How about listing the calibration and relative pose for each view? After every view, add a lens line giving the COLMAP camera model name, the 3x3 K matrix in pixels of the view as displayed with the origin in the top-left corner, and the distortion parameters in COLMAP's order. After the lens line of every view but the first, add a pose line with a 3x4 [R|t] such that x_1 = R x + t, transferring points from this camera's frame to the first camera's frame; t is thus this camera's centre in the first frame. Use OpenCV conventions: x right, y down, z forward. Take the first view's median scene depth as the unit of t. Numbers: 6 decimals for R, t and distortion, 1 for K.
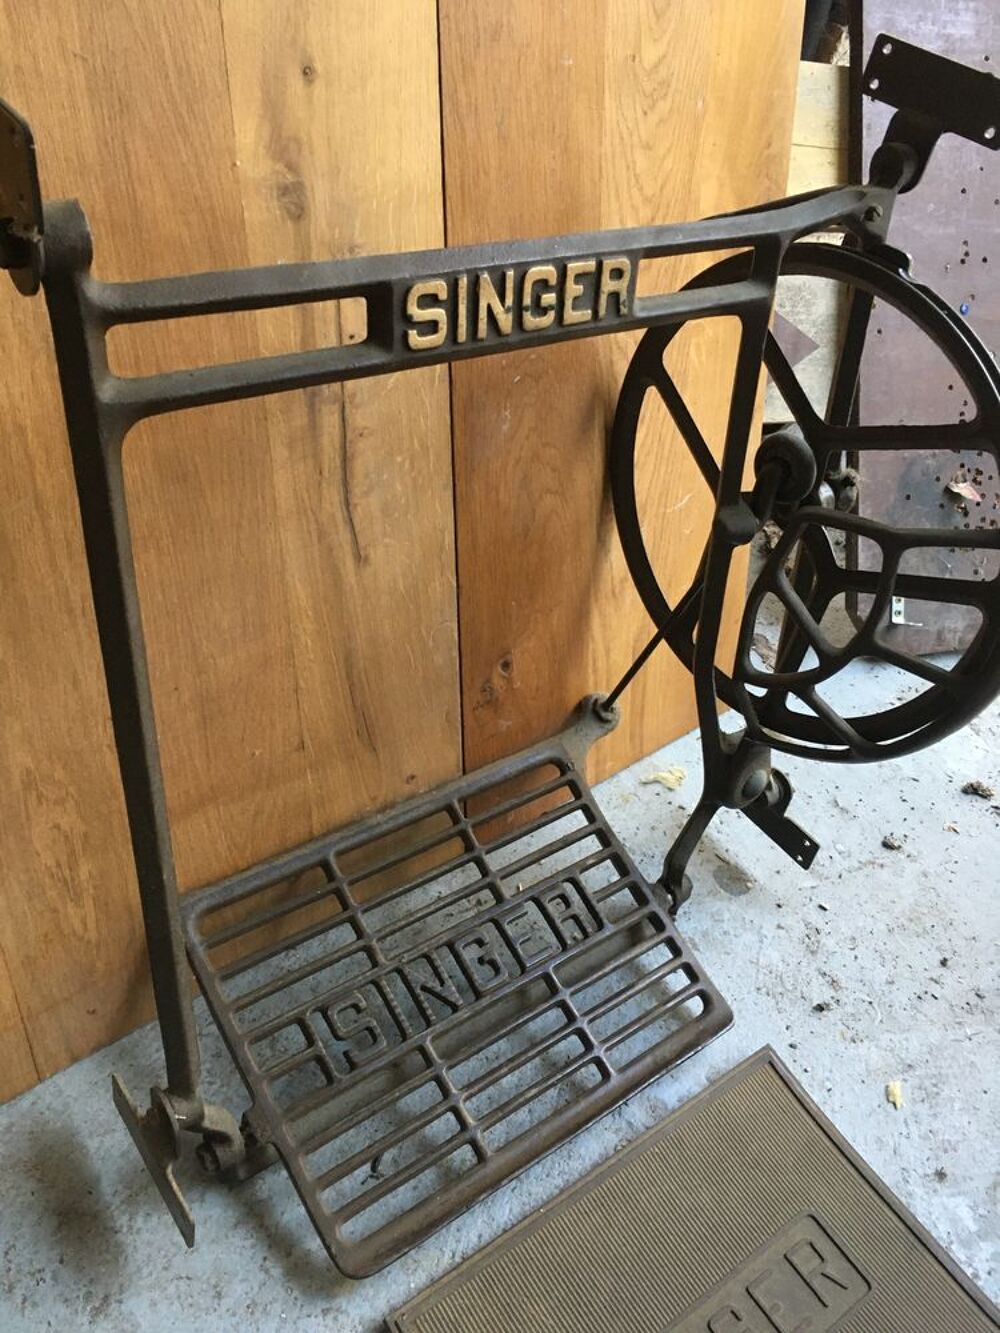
lens RADIAL K [[1153.6, 0, 503.5], [0, 1153.6, 662.0], [0, 0, 1]] dist [0.084984, -0.131565]
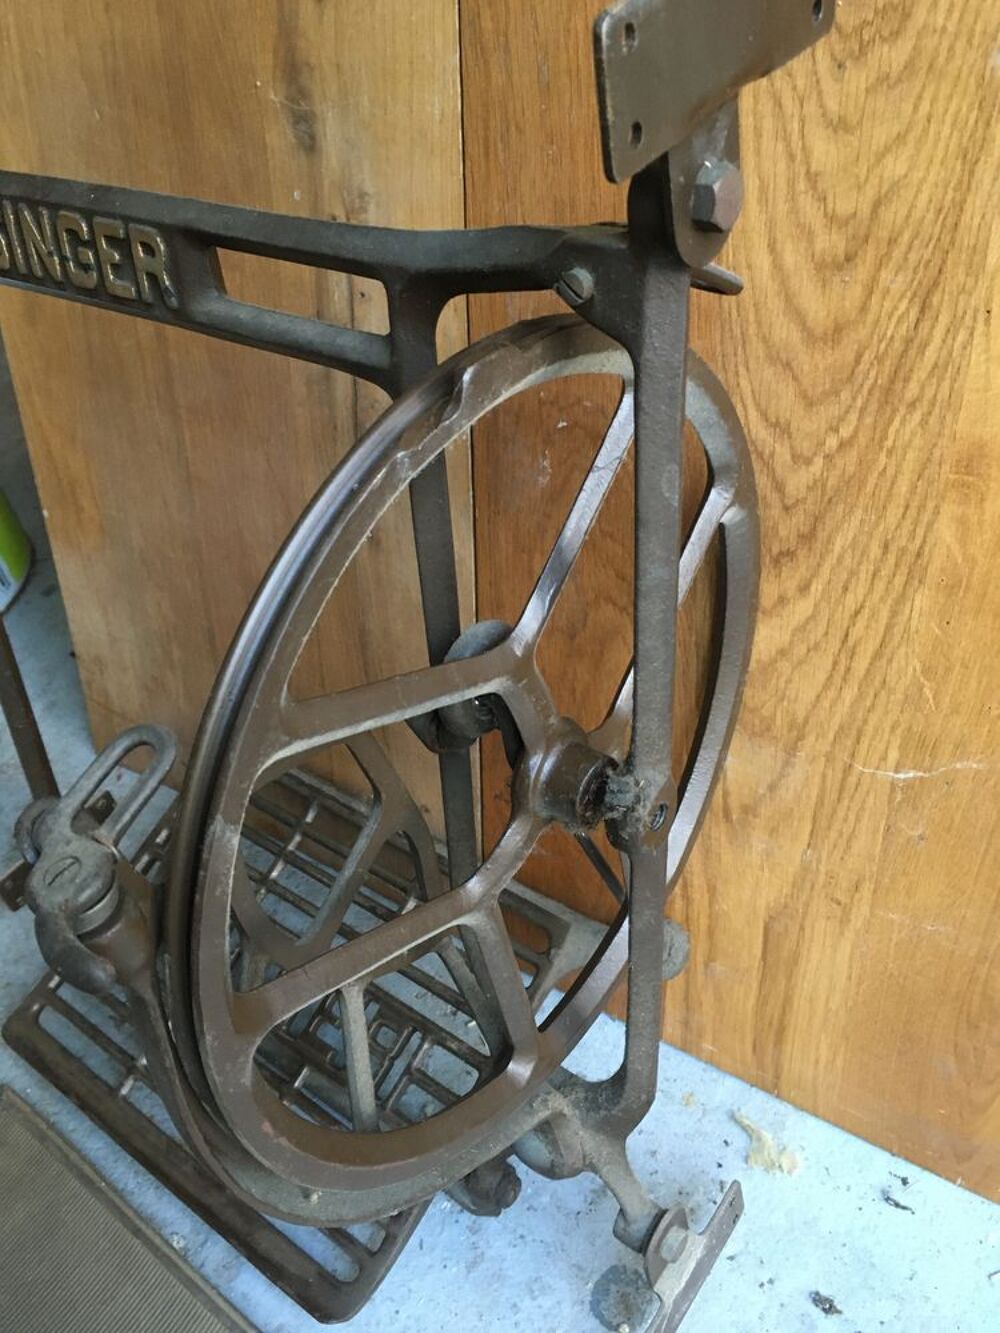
lens RADIAL K [[1153.6, 0, 503.5], [0, 1153.6, 662.0], [0, 0, 1]] dist [0.084984, -0.131565]
pose [[0.215334, 0.477953, -0.851582, 0.786420], [-0.448593, 0.822999, 0.348478, -0.407140], [0.867407, 0.306975, 0.391626, 0.831069]]
